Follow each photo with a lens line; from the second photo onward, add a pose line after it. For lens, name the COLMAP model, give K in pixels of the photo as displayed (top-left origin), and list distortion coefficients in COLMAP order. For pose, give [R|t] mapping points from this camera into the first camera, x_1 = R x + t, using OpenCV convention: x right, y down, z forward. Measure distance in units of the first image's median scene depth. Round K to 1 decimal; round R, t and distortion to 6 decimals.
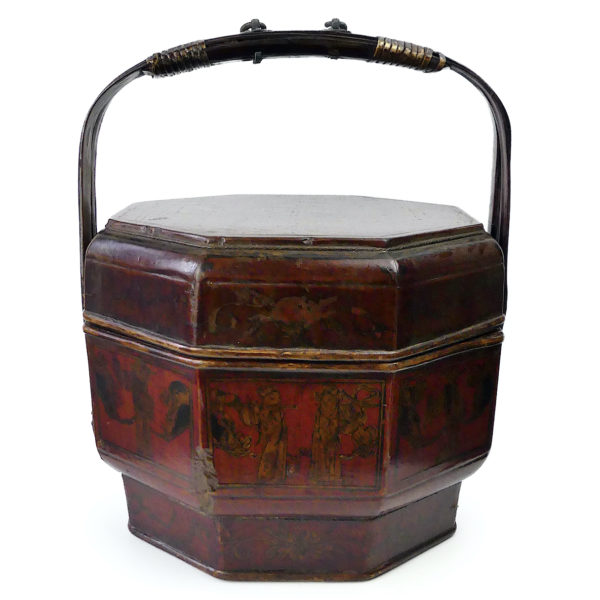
lens RADIAL K [[1008.5, 0, 300.0], [0, 1008.5, 300.0], [0, 0, 1]] dist [-0.048642, -0.023707]
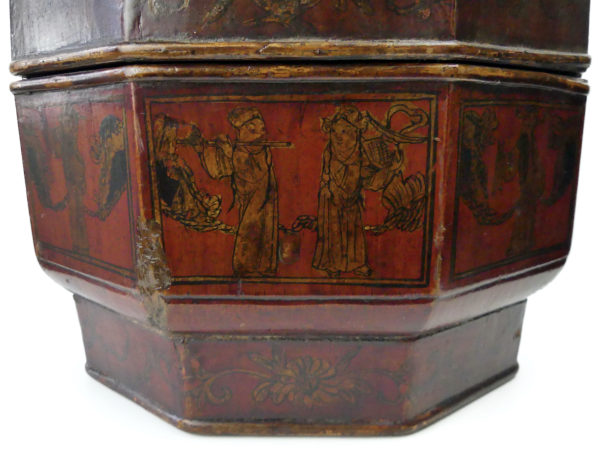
lens RADIAL K [[660.1, 0, 300.0], [0, 660.1, 225.0], [0, 0, 1]] dist [-0.051495, -0.016557]
pose [[0.999049, -0.010420, -0.042331, 0.017829], [0.007880, 0.998184, -0.059729, 0.178135], [0.042876, 0.059339, 0.997317, 0.597414]]
